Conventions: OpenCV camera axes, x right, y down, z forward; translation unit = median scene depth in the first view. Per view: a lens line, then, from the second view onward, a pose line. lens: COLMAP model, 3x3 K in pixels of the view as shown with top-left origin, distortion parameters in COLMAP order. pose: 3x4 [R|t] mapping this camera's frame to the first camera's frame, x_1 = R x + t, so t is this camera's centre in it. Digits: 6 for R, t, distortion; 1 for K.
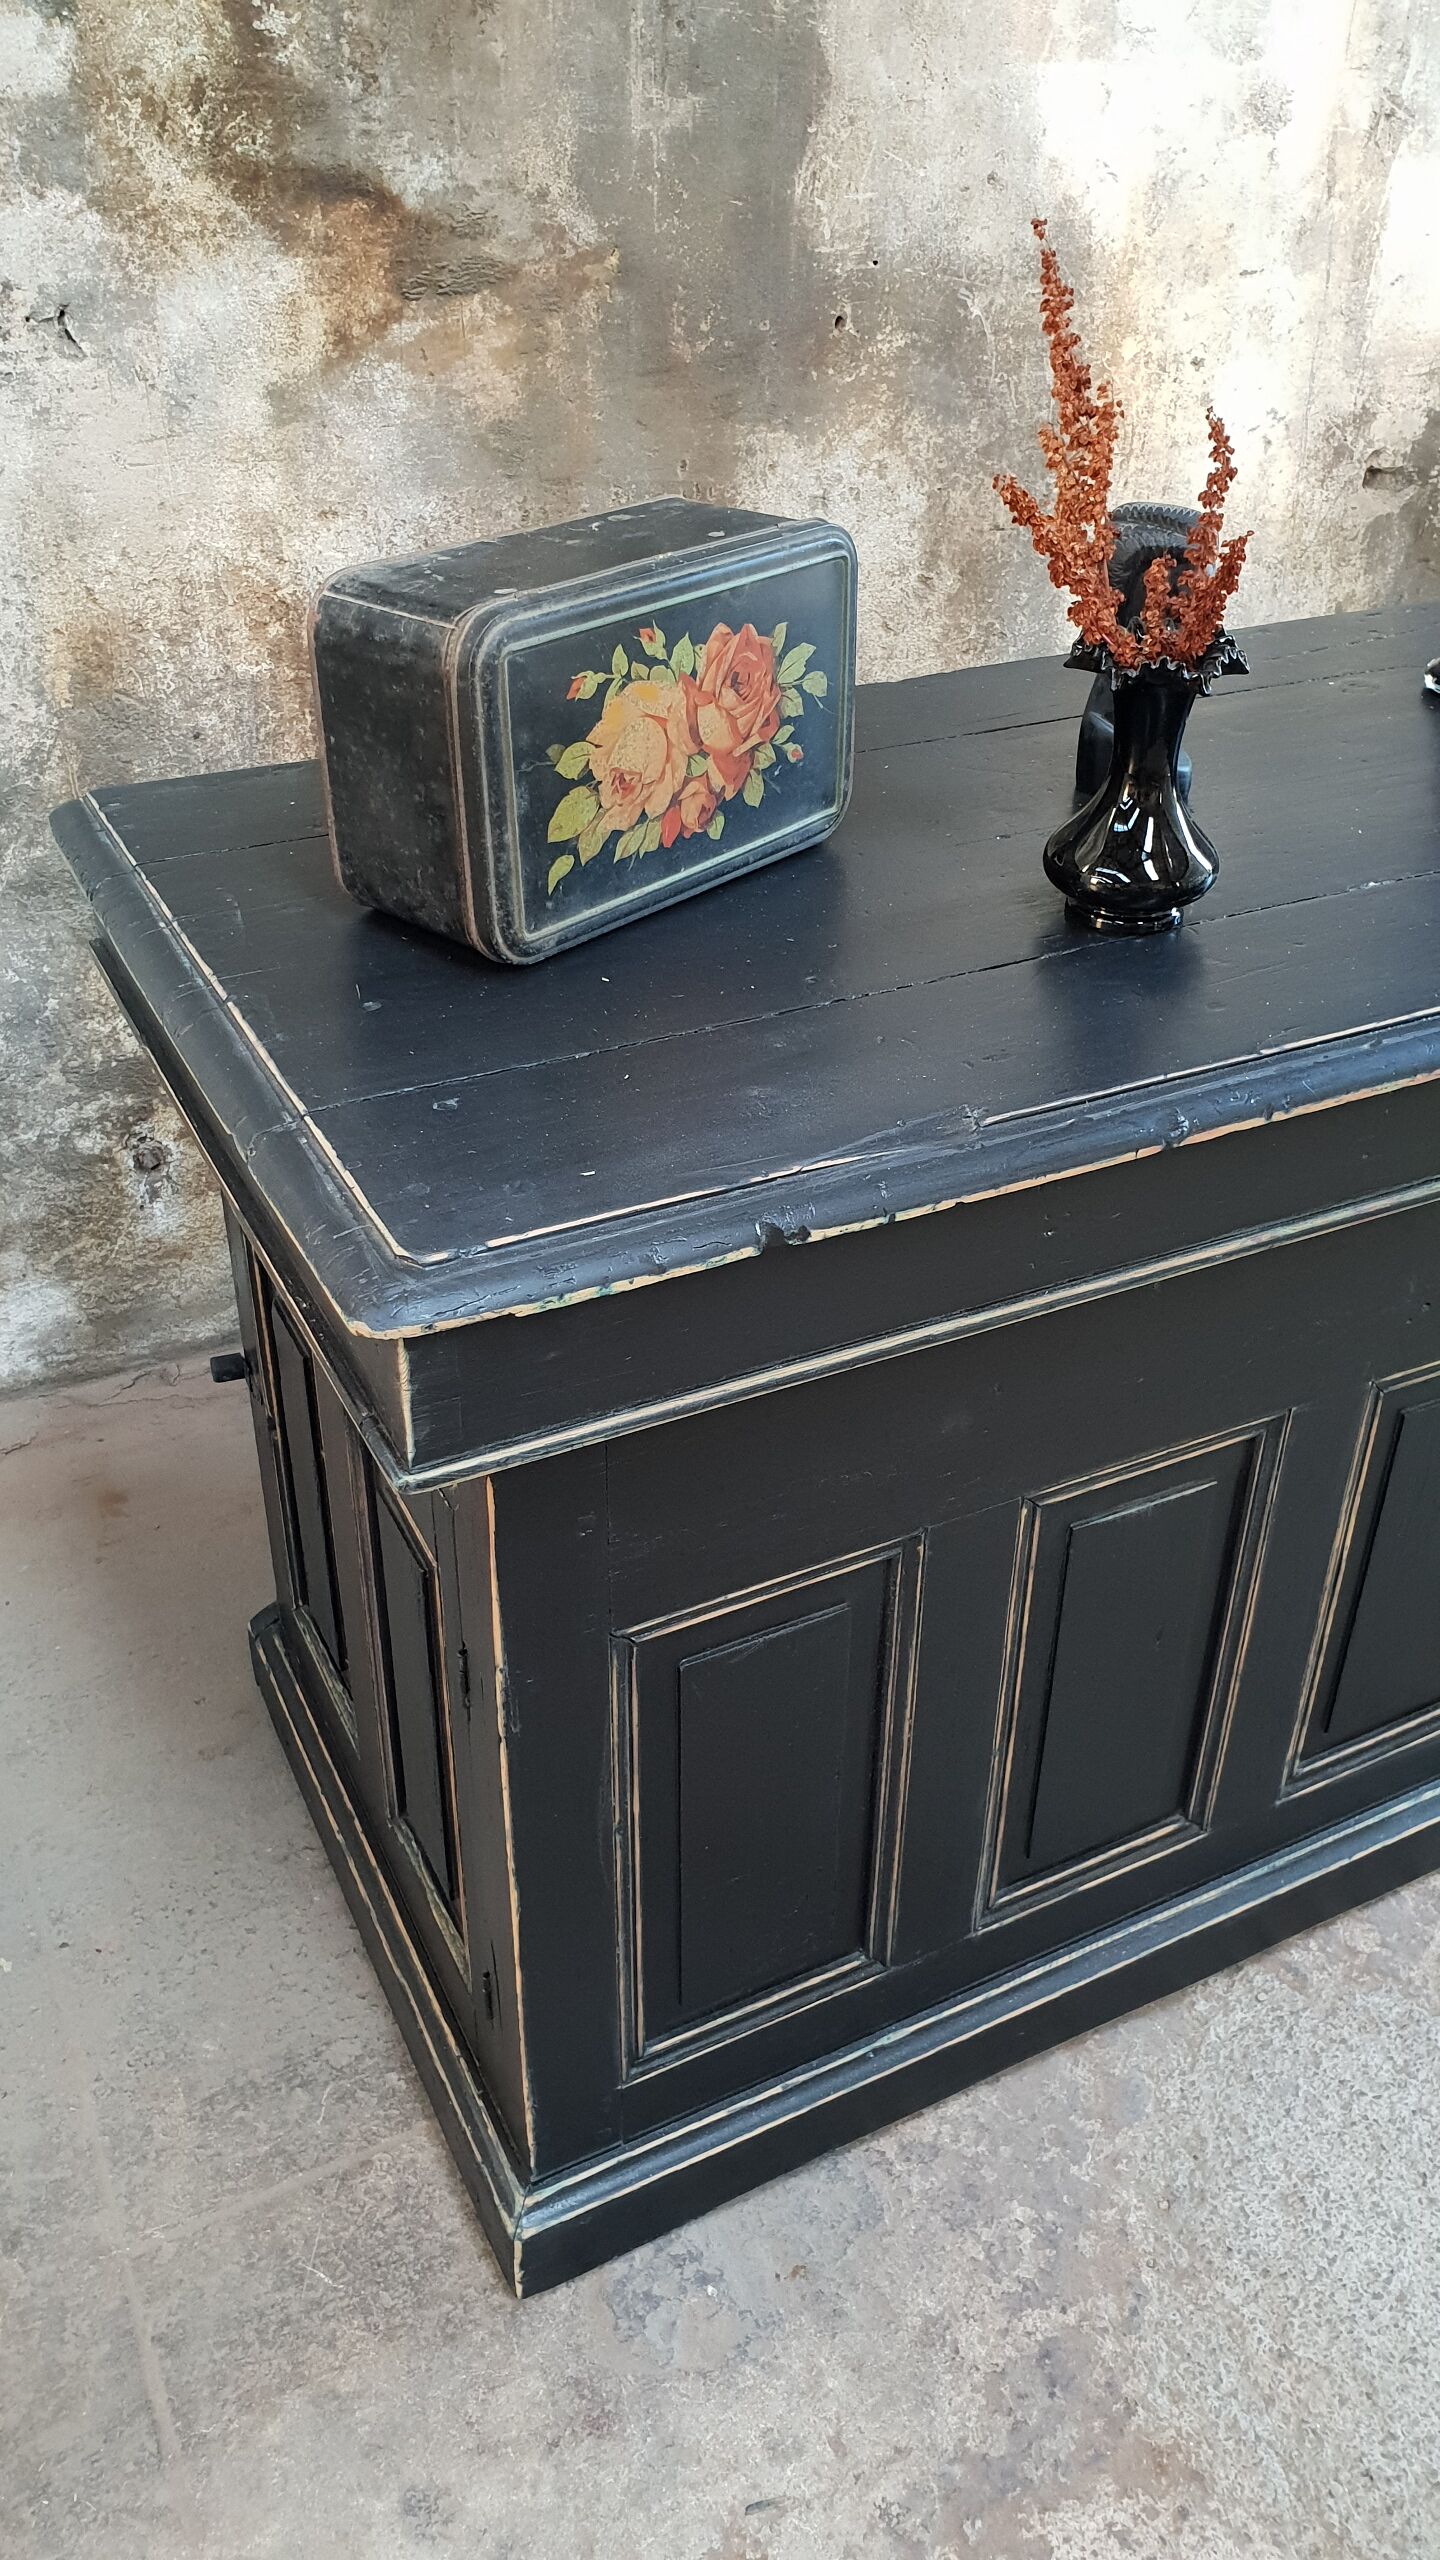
lens RADIAL K [[2023.5, 0, 754.1], [0, 2023.5, 1253.7], [0, 0, 1]] dist [-0.019024, 0.042504]
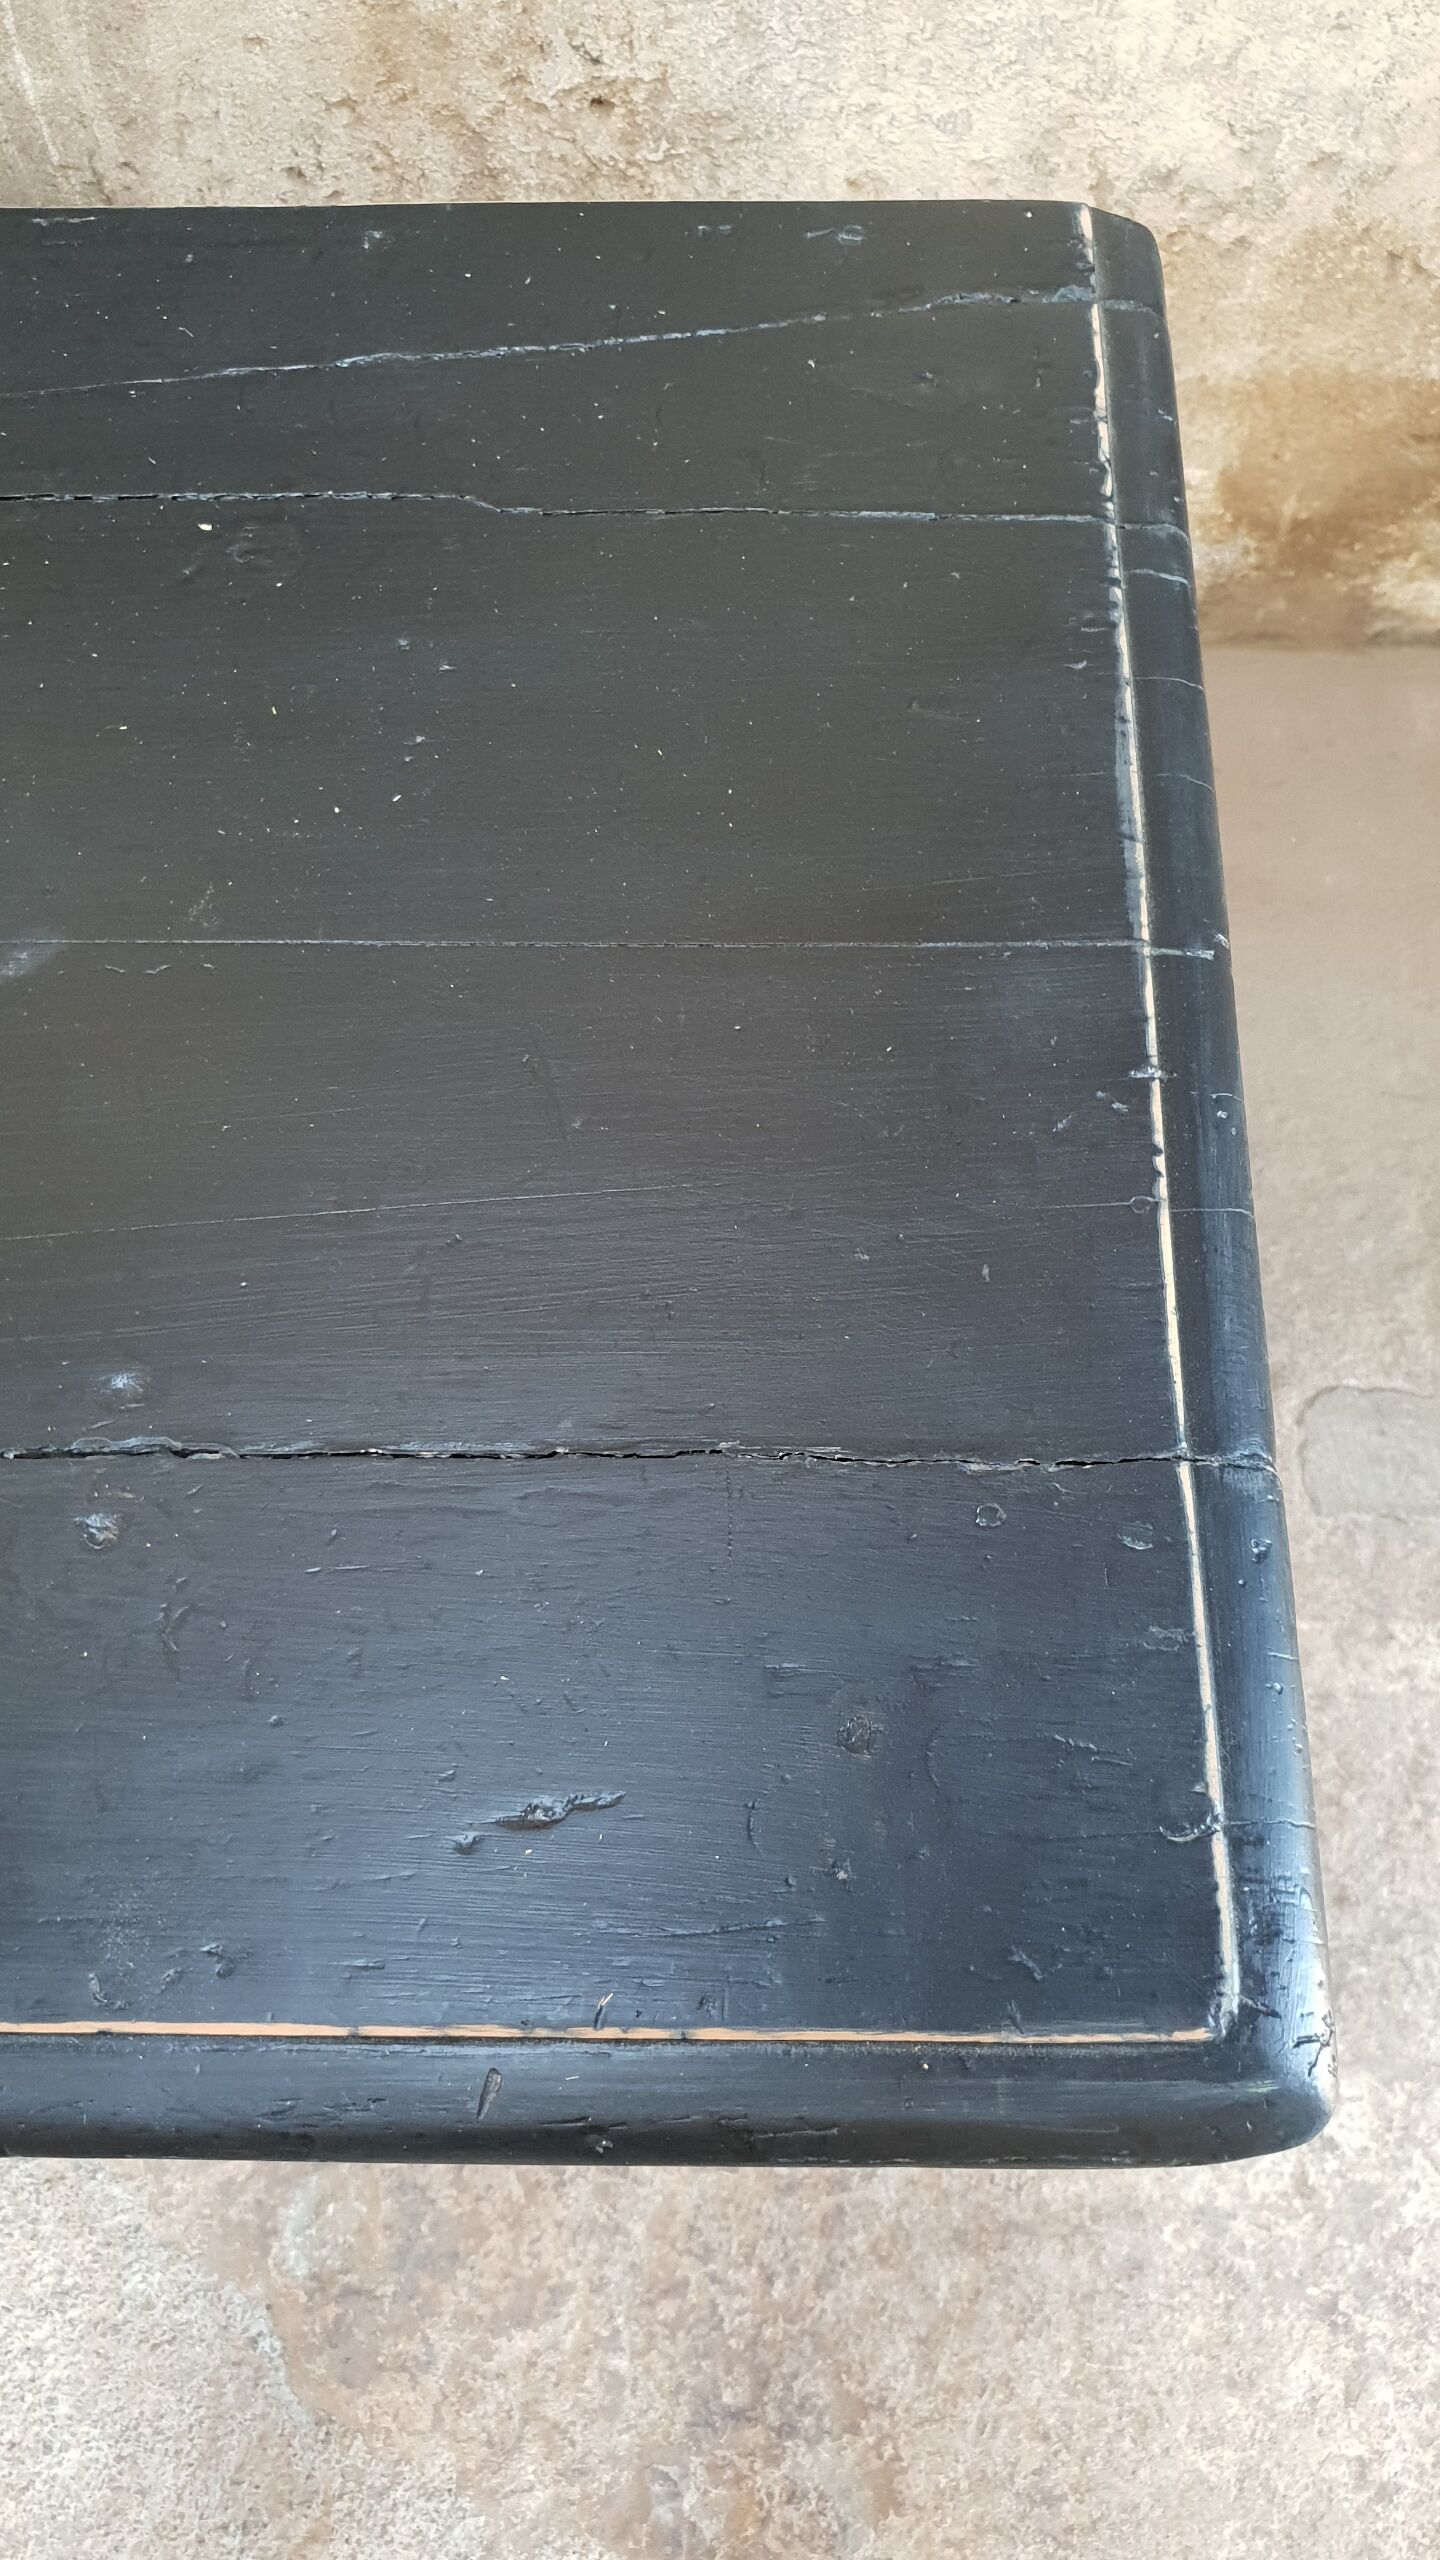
lens RADIAL K [[2023.5, 0, 775.7], [0, 2023.5, 1291.5], [0, 0, 1]] dist [-0.019024, 0.042504]
pose [[0.886054, 0.414218, -0.208163, 0.565364], [-0.227469, 0.779731, 0.583333, -0.444564], [0.403938, -0.469514, 0.785105, 0.647653]]
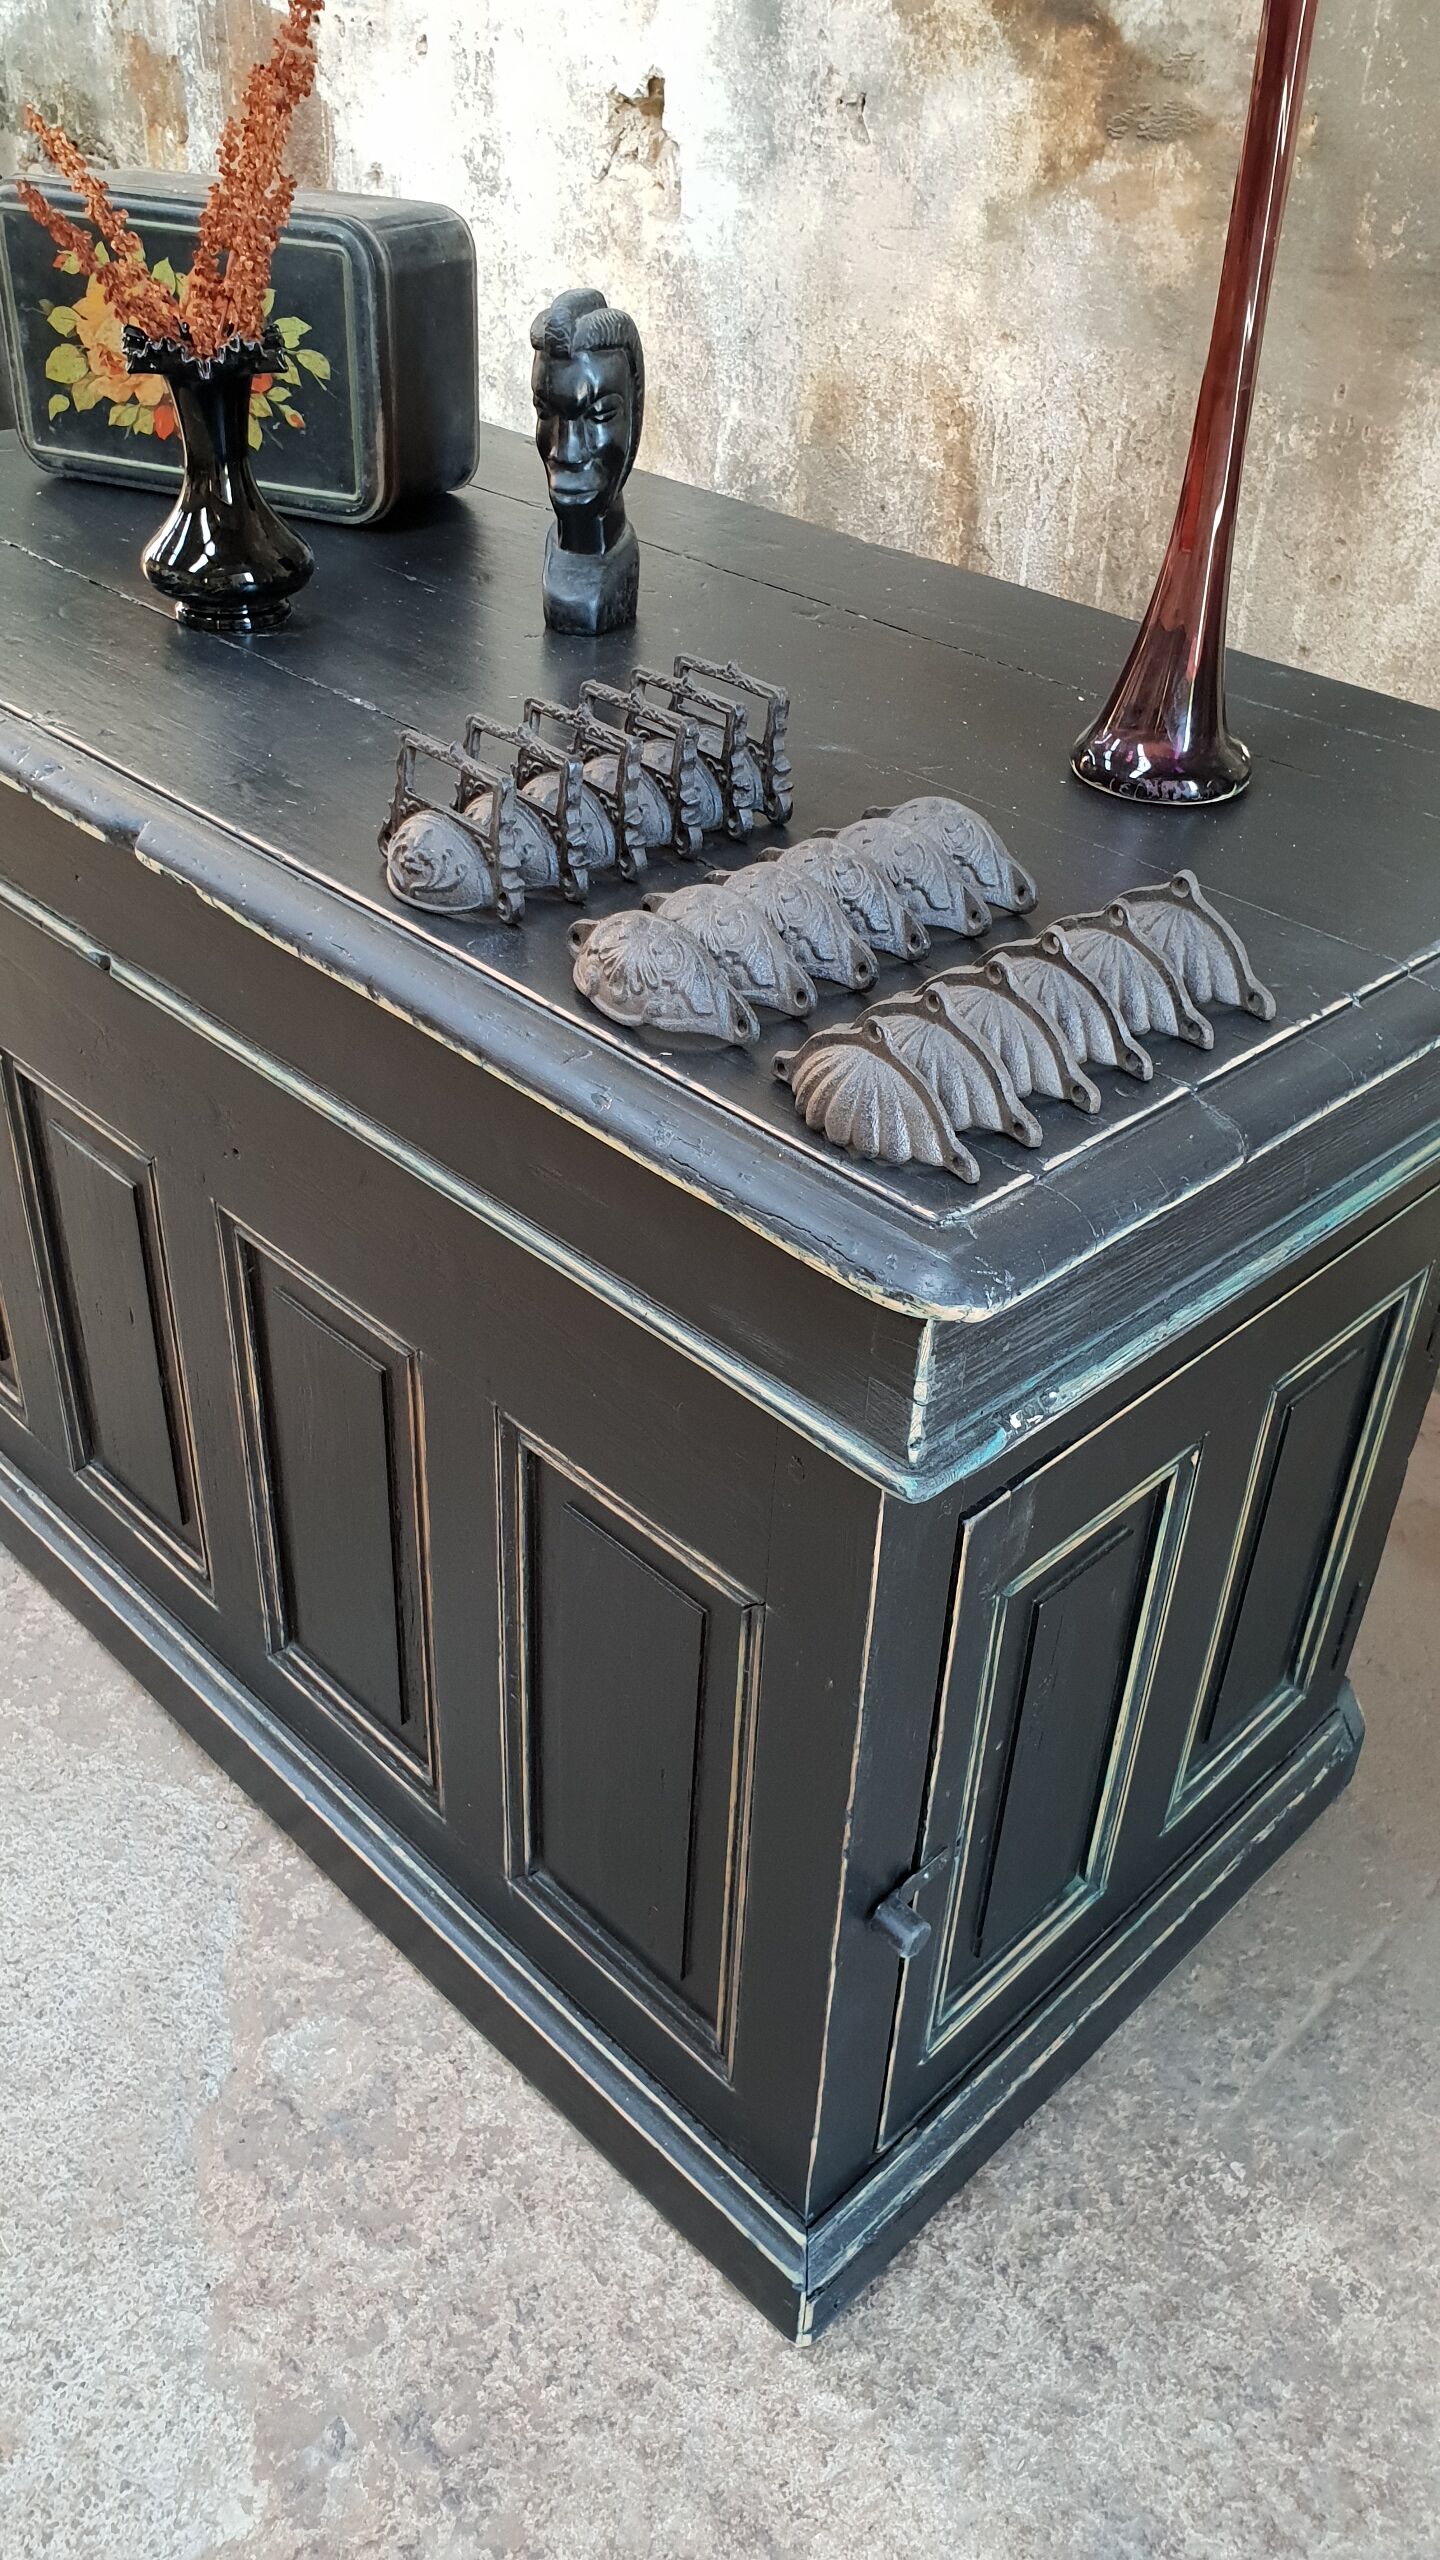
lens RADIAL K [[2023.5, 0, 755.1], [0, 2023.5, 1248.5], [0, 0, 1]] dist [-0.019024, 0.042504]
pose [[0.306720, 0.530846, -0.790016, 0.962931], [-0.548494, 0.776925, 0.309099, -0.294664], [0.777867, 0.338512, 0.529464, 0.594231]]
